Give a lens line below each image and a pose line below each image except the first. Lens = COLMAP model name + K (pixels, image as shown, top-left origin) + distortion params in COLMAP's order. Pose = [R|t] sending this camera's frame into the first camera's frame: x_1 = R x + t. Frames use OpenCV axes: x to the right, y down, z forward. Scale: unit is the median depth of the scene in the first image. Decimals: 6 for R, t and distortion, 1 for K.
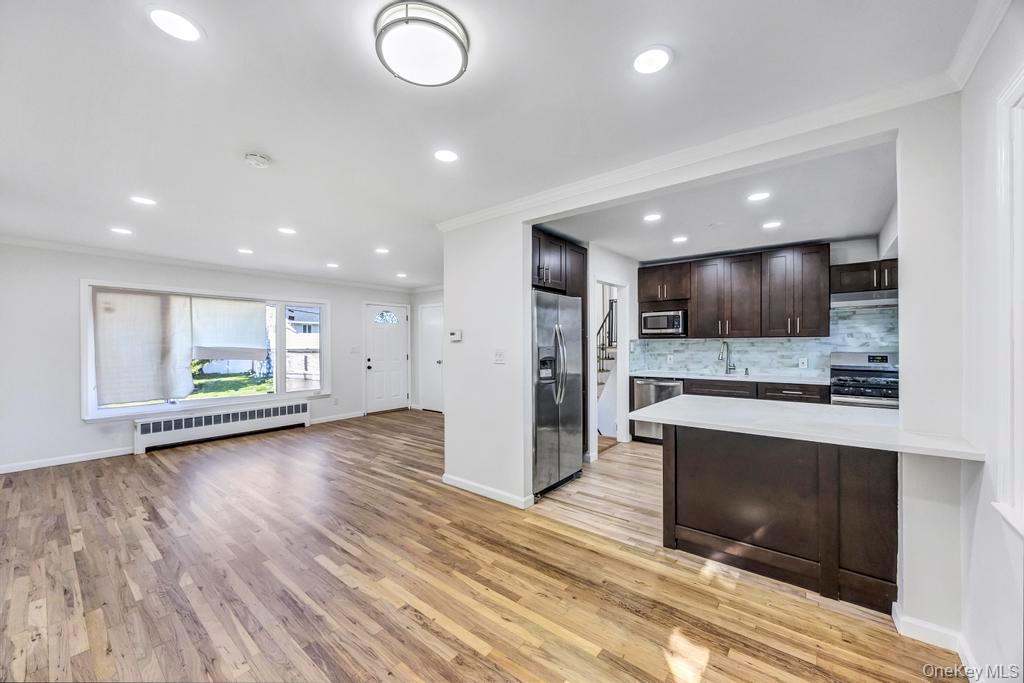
lens RADIAL K [[388.0, 0, 511.3], [0, 388.0, 343.3], [0, 0, 1]] dist [-0.000073, -0.000114]
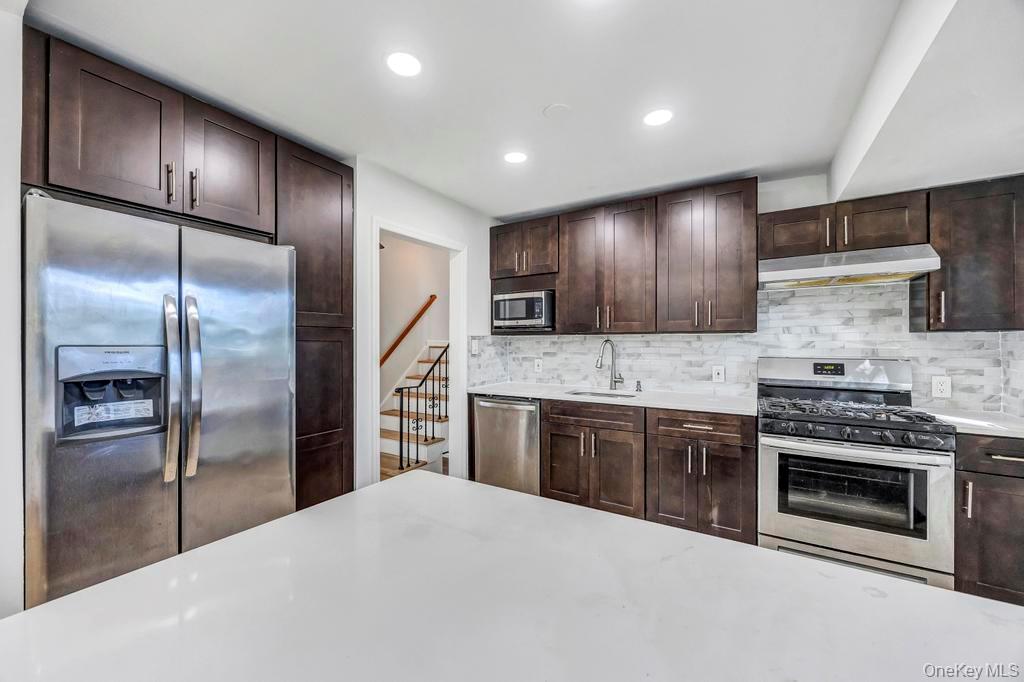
lens RADIAL K [[386.3, 0, 512.0], [0, 386.3, 341.0], [0, 0, 1]] dist [-0.000064, -0.000003]
pose [[0.992252, 0.006452, 0.124074, 0.325751], [-0.005977, 0.999973, -0.004201, 0.001591], [-0.124098, 0.003427, 0.992264, 0.398826]]
